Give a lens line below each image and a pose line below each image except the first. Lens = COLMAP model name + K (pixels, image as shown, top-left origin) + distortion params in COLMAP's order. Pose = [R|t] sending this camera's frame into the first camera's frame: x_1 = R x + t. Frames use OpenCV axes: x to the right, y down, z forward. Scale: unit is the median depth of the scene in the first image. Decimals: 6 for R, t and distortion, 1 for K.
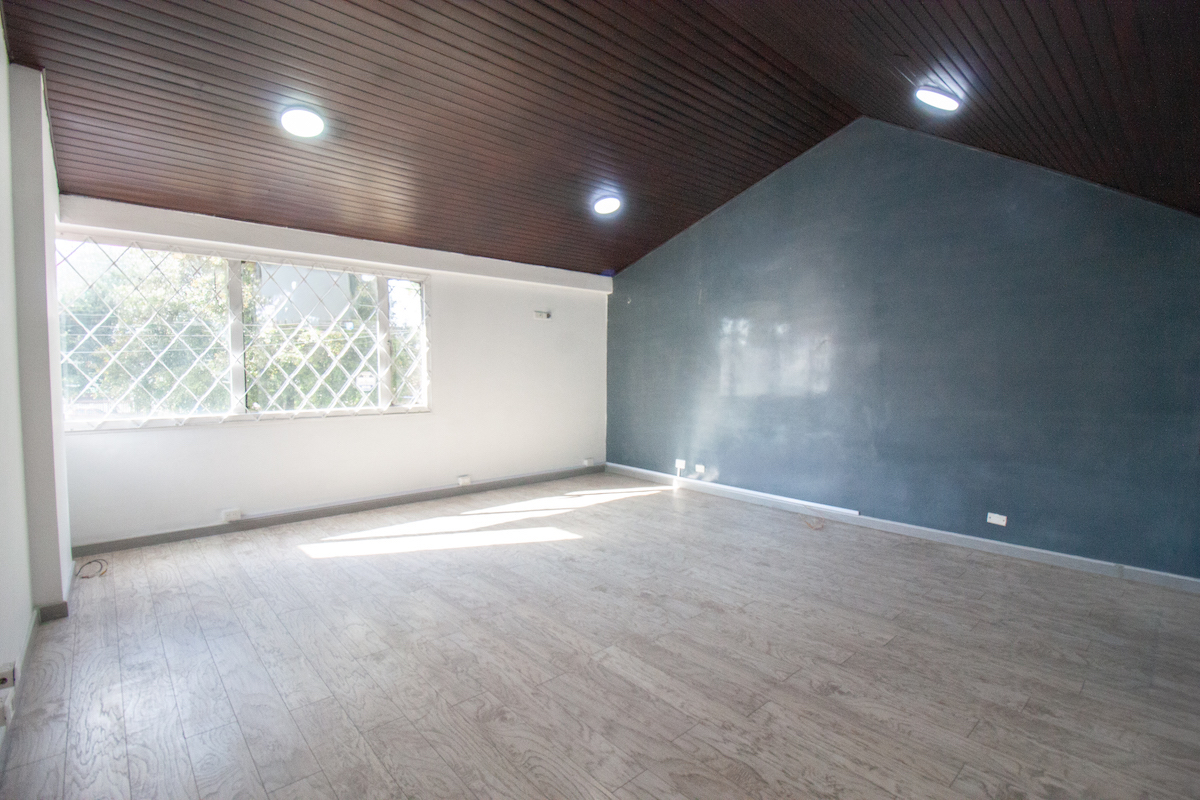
lens RADIAL K [[556.4, 0, 603.7], [0, 556.4, 399.9], [0, 0, 1]] dist [0.014317, -0.000195]
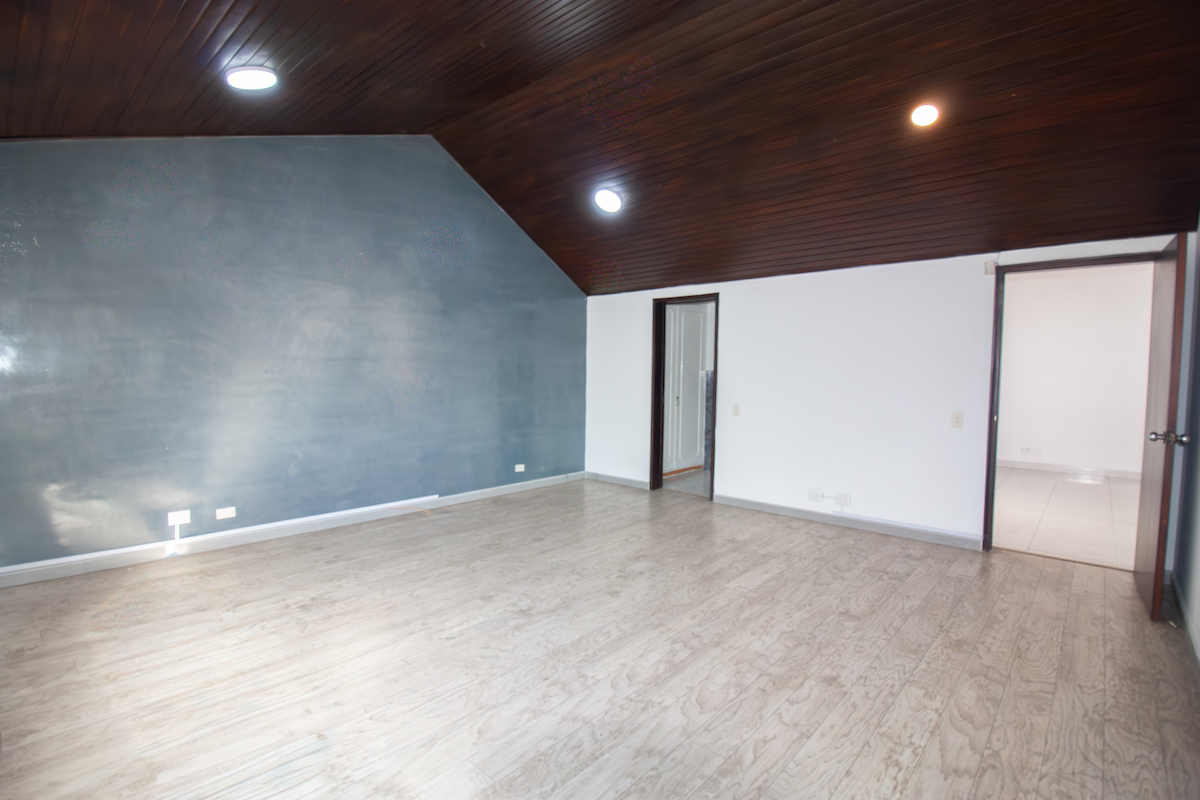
lens RADIAL K [[556.4, 0, 603.4], [0, 556.4, 401.0], [0, 0, 1]] dist [0.014317, -0.000195]
pose [[-0.105505, -0.056998, 0.992784, -1.023046], [0.038660, 0.997366, 0.061370, -0.065666], [-0.993667, 0.044856, -0.103023, 1.171395]]
